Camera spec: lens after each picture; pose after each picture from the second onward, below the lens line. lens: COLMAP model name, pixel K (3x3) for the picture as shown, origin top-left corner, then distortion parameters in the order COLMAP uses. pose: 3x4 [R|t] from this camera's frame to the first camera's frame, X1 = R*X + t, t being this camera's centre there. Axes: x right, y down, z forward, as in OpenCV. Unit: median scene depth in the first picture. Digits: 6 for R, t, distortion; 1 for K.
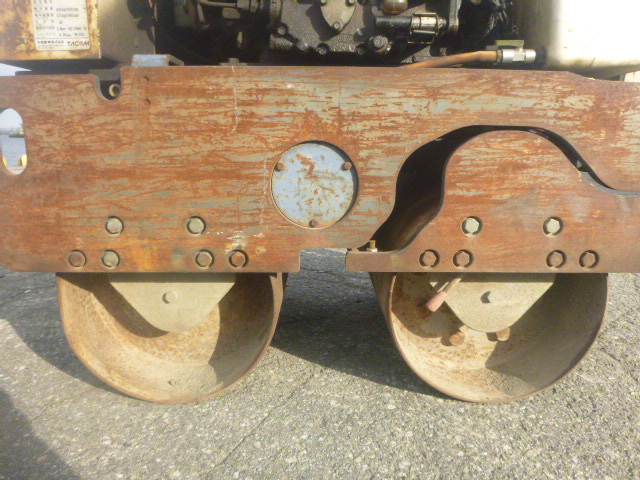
lens RADIAL K [[465.2, 0, 318.1], [0, 465.2, 242.4], [0, 0, 1]] dist [-0.023685, 0.001466]
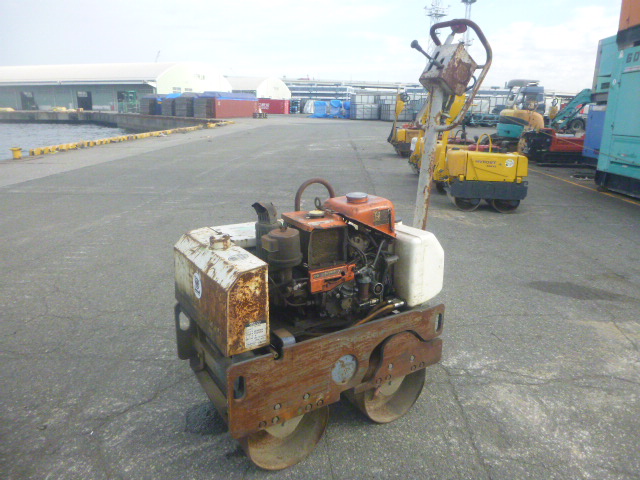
lens RADIAL K [[465.2, 0, 320.1], [0, 465.2, 238.4], [0, 0, 1]] dist [-0.023685, 0.001466]
pose [[0.851958, -0.134047, 0.506162, -1.397121], [0.103300, 0.990706, 0.088497, -1.132440], [-0.513320, -0.023110, 0.857886, -1.215590]]
